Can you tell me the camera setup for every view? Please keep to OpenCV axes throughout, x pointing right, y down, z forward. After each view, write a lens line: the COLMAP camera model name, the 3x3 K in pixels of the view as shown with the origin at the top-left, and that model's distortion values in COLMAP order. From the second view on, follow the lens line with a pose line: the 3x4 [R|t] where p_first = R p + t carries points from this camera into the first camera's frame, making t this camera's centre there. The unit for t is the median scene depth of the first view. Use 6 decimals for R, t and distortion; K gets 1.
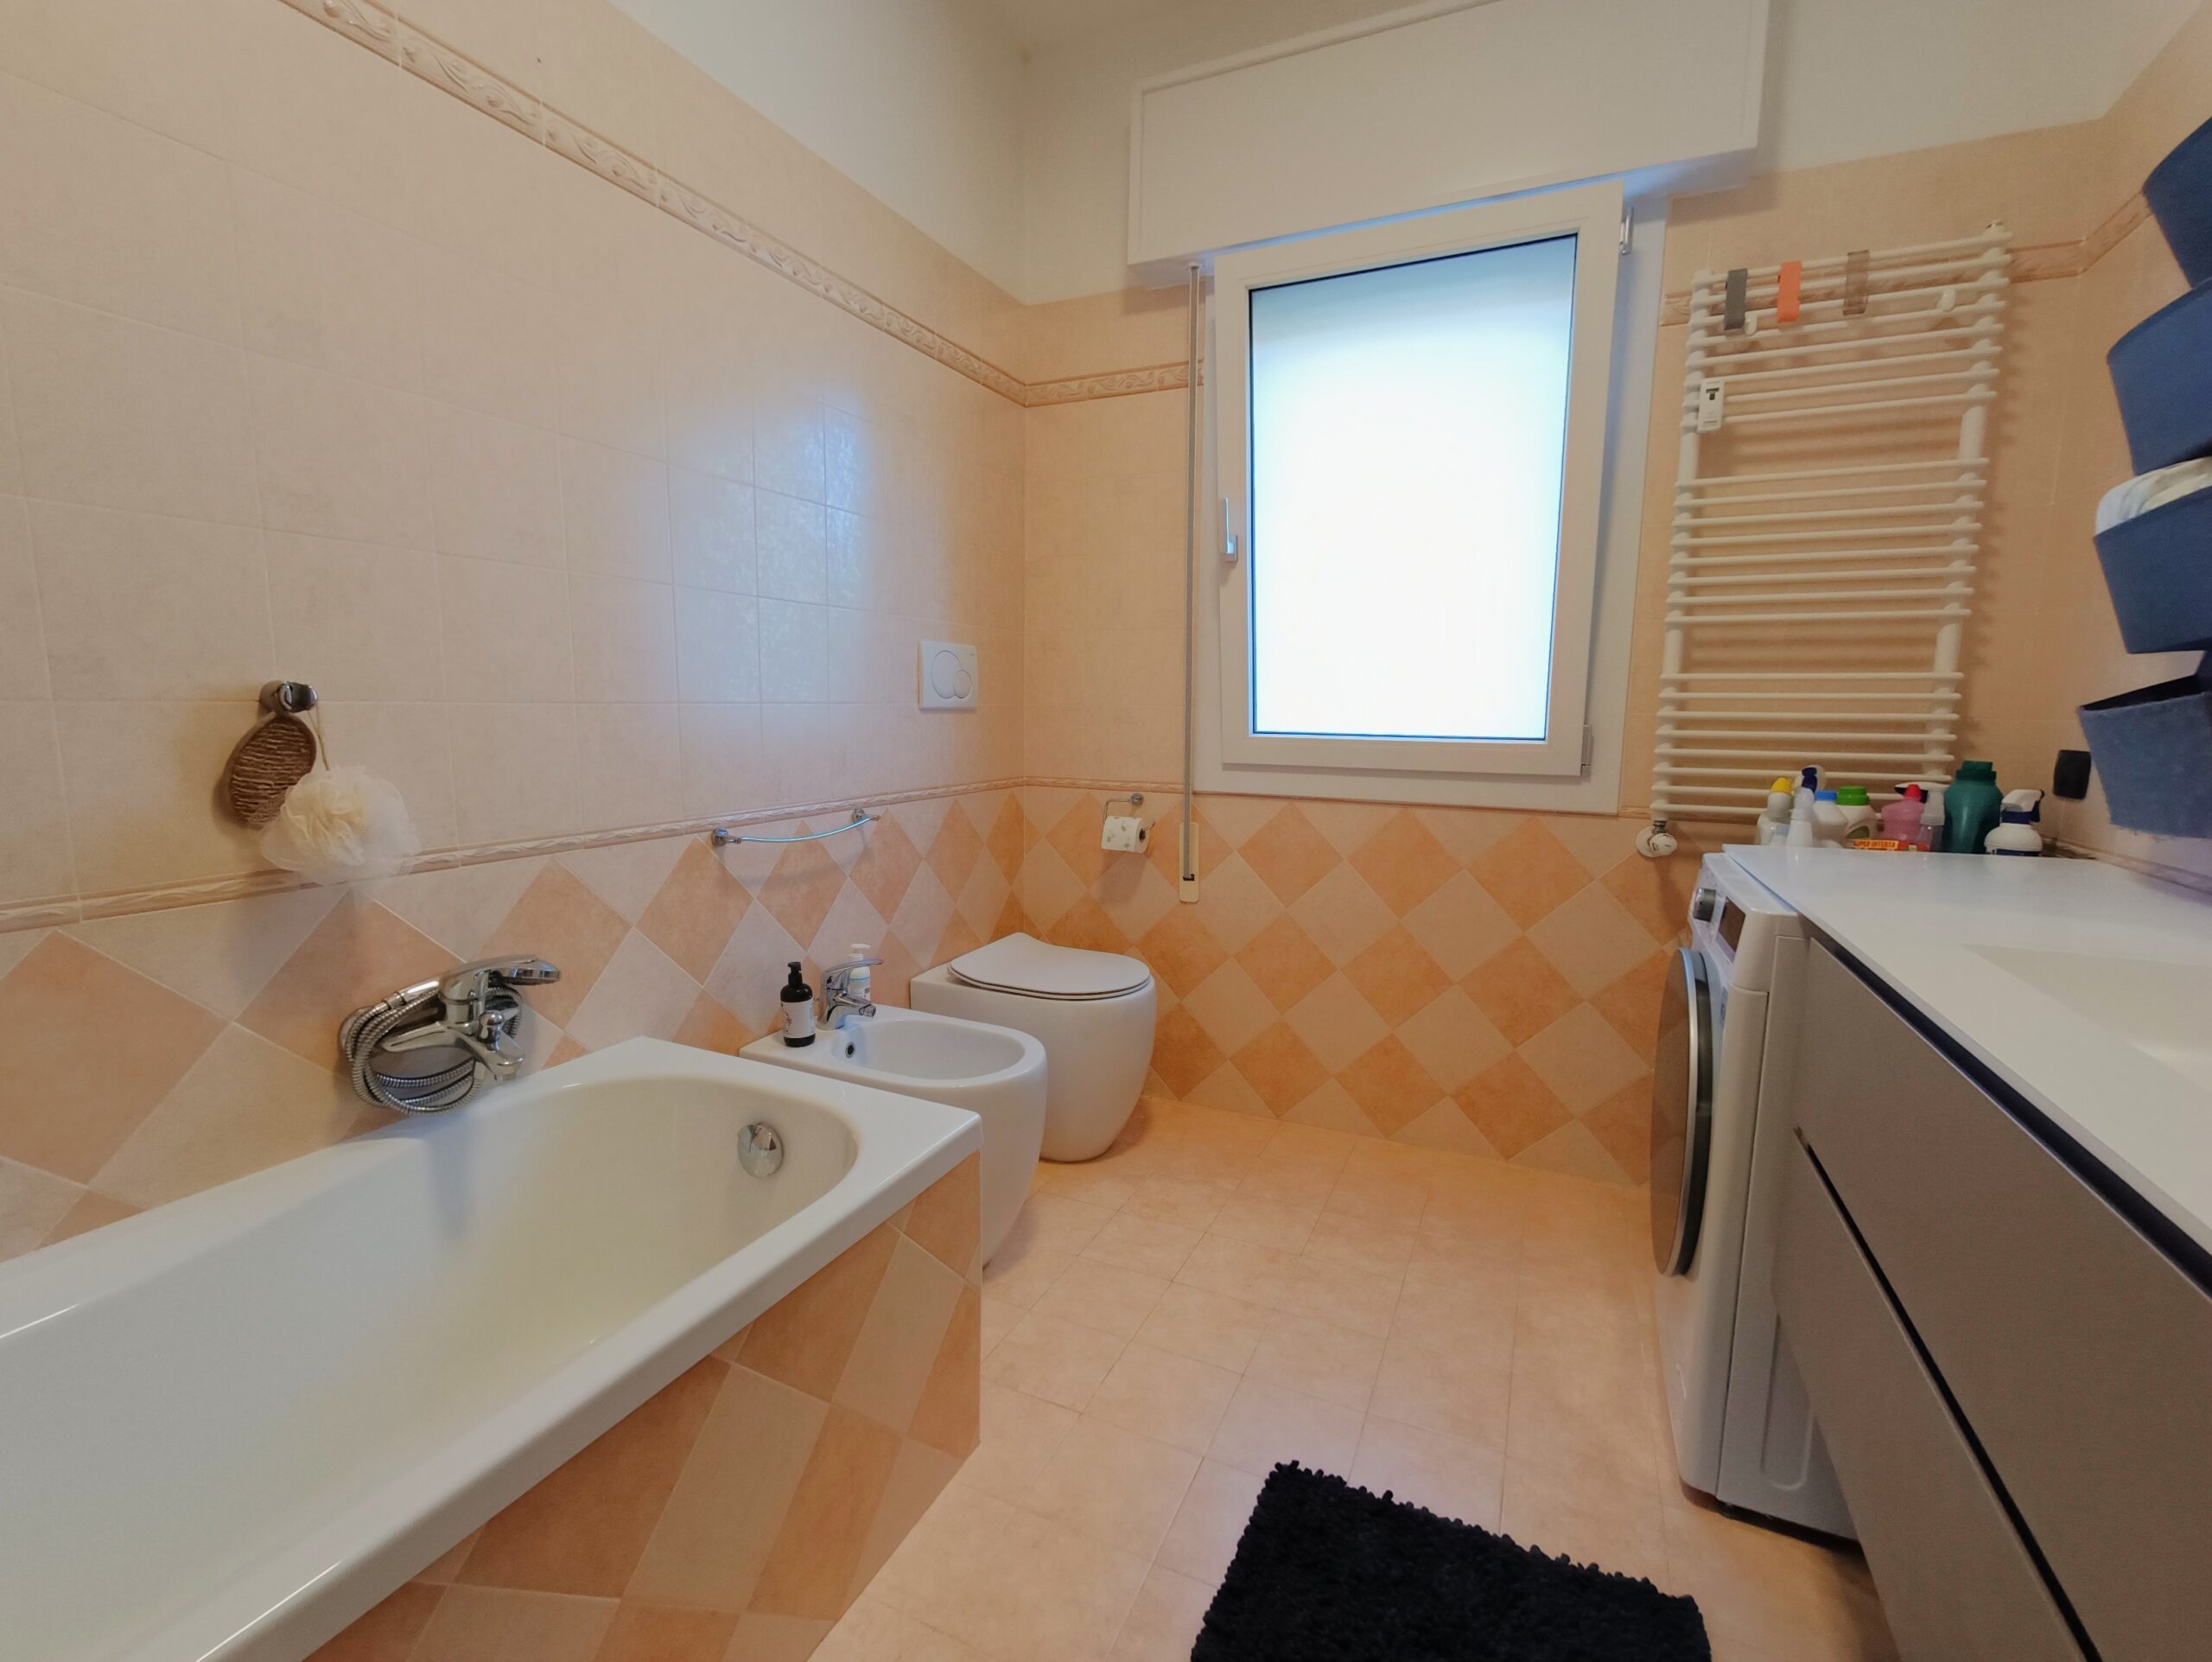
lens RADIAL K [[996.9, 0, 1095.7], [0, 996.9, 841.9], [0, 0, 1]] dist [-0.010820, 0.005594]
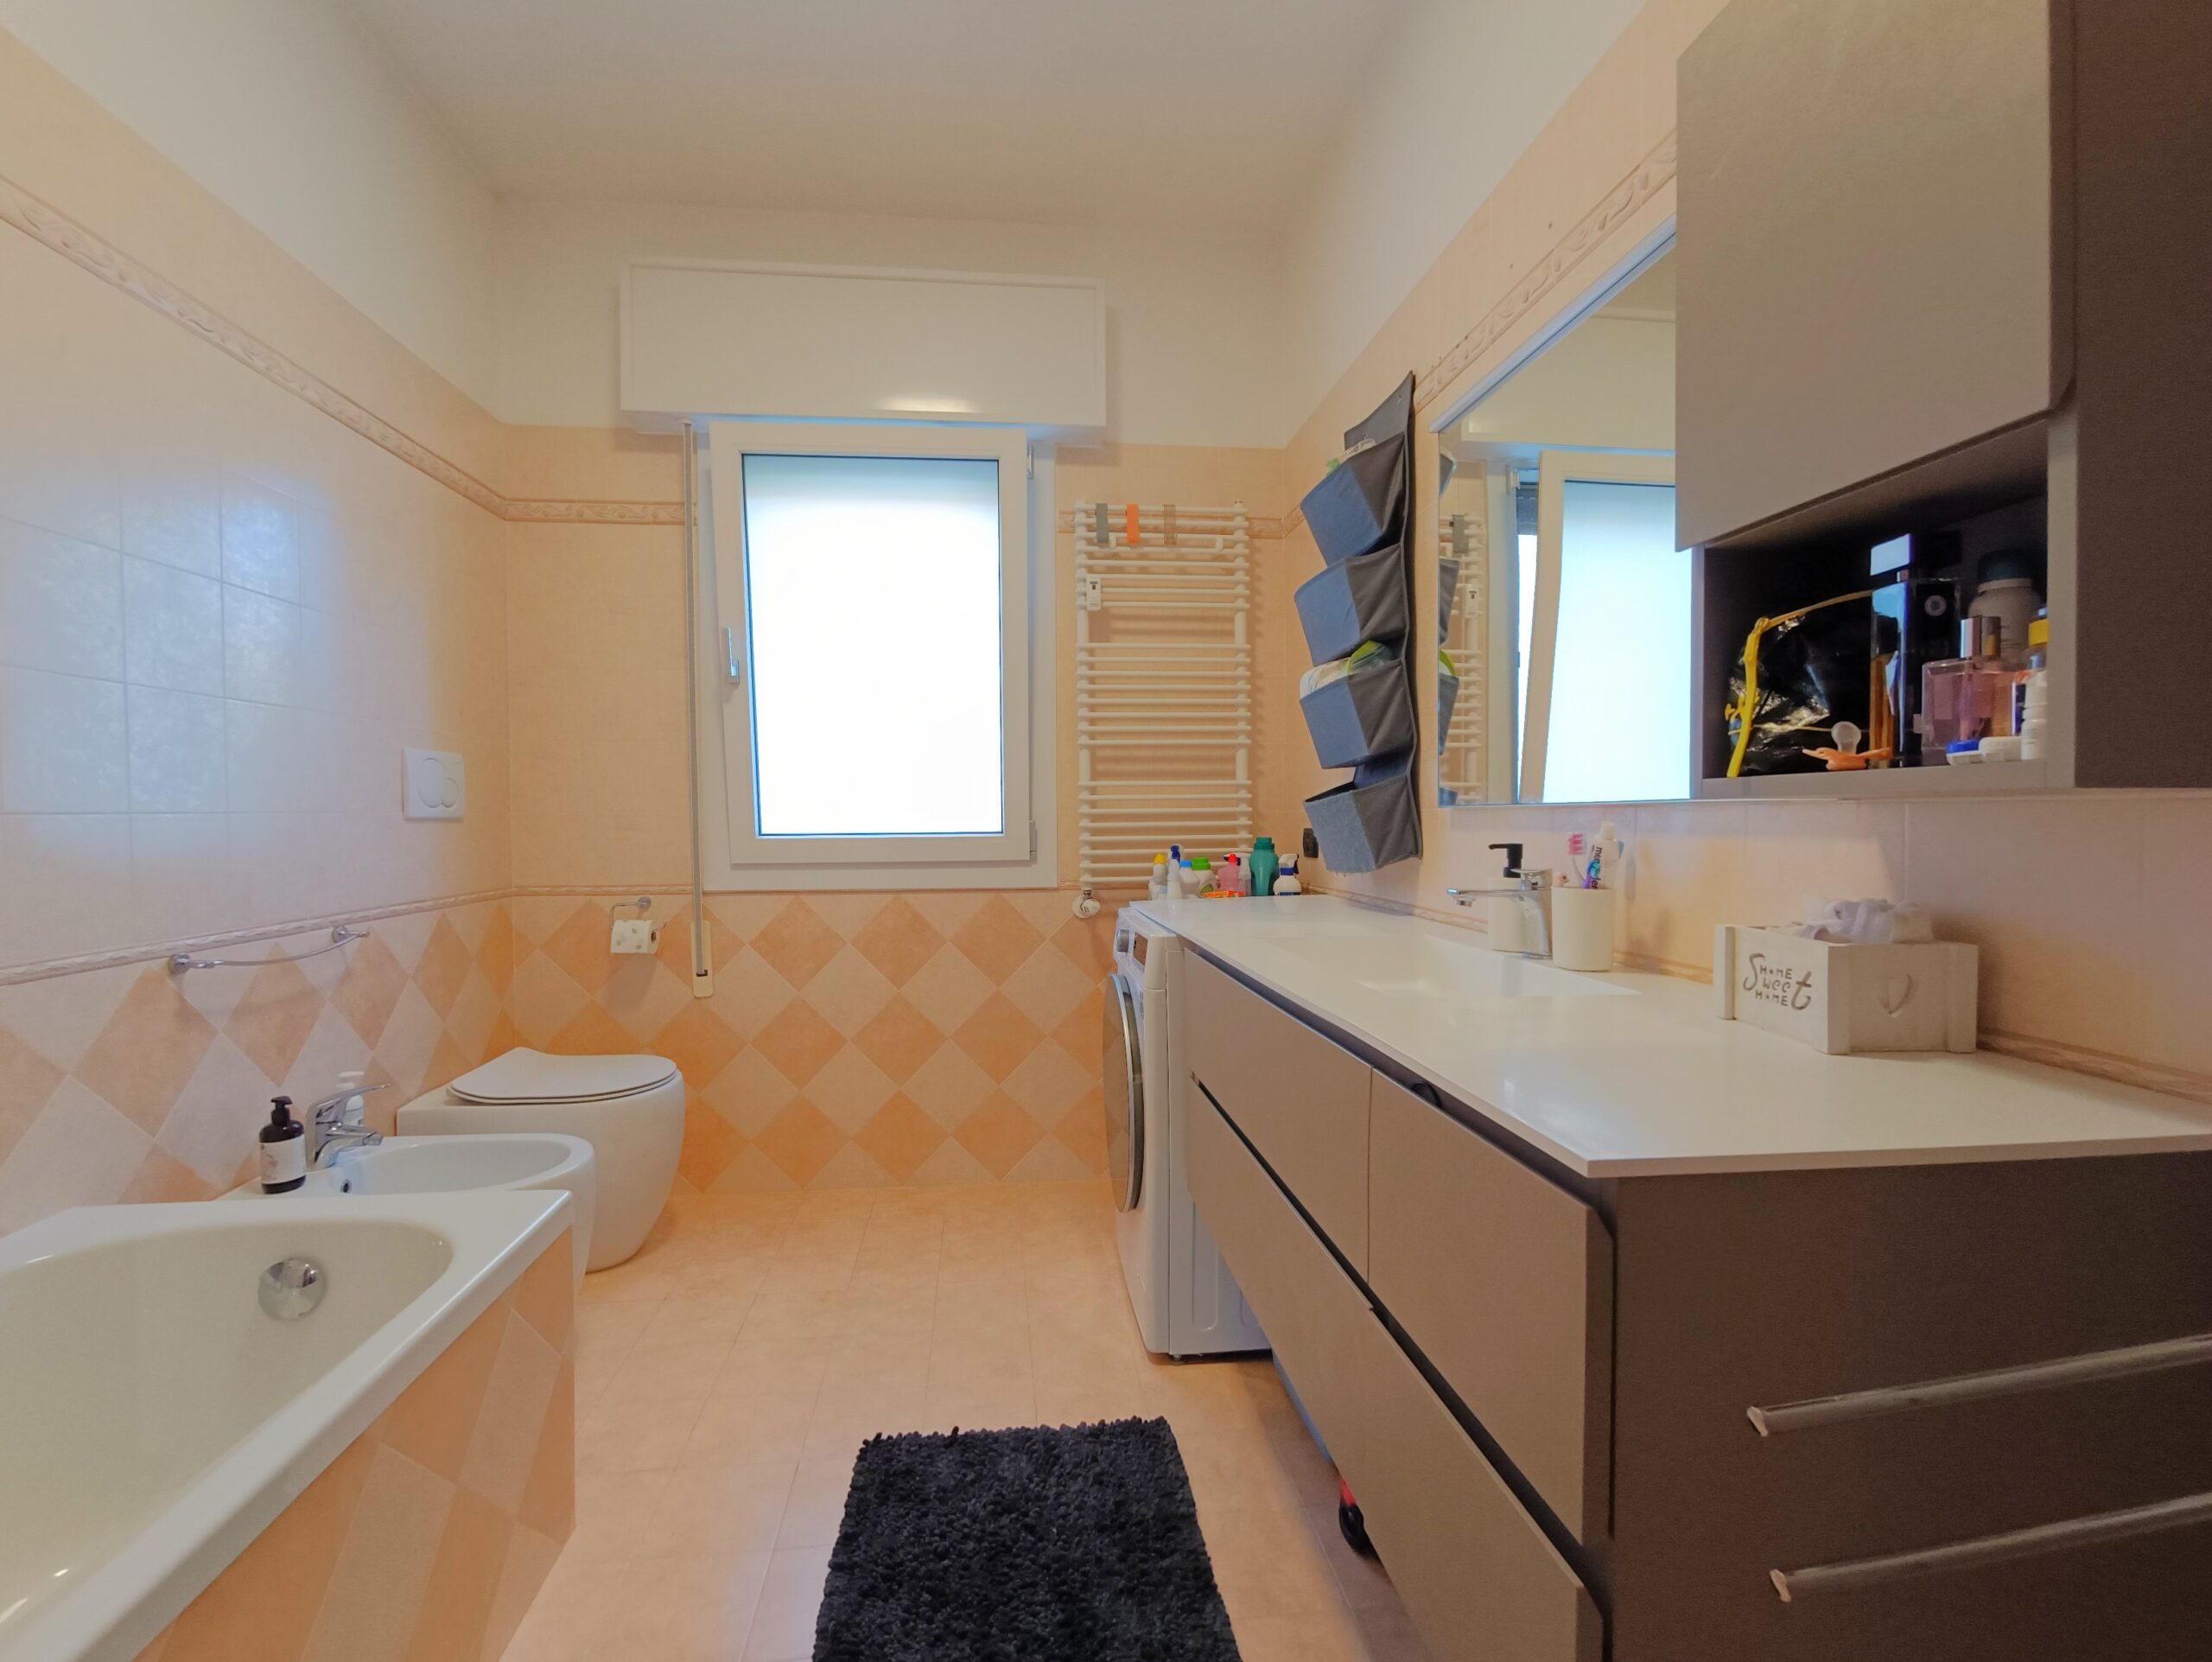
lens RADIAL K [[1032.0, 0, 1098.6], [0, 1032.0, 842.8], [0, 0, 1]] dist [-0.019792, 0.013946]
pose [[0.851329, -0.029949, 0.523777, -0.148083], [0.087079, 0.992587, -0.084781, 0.035423], [-0.517355, 0.117786, 0.847626, -0.197605]]
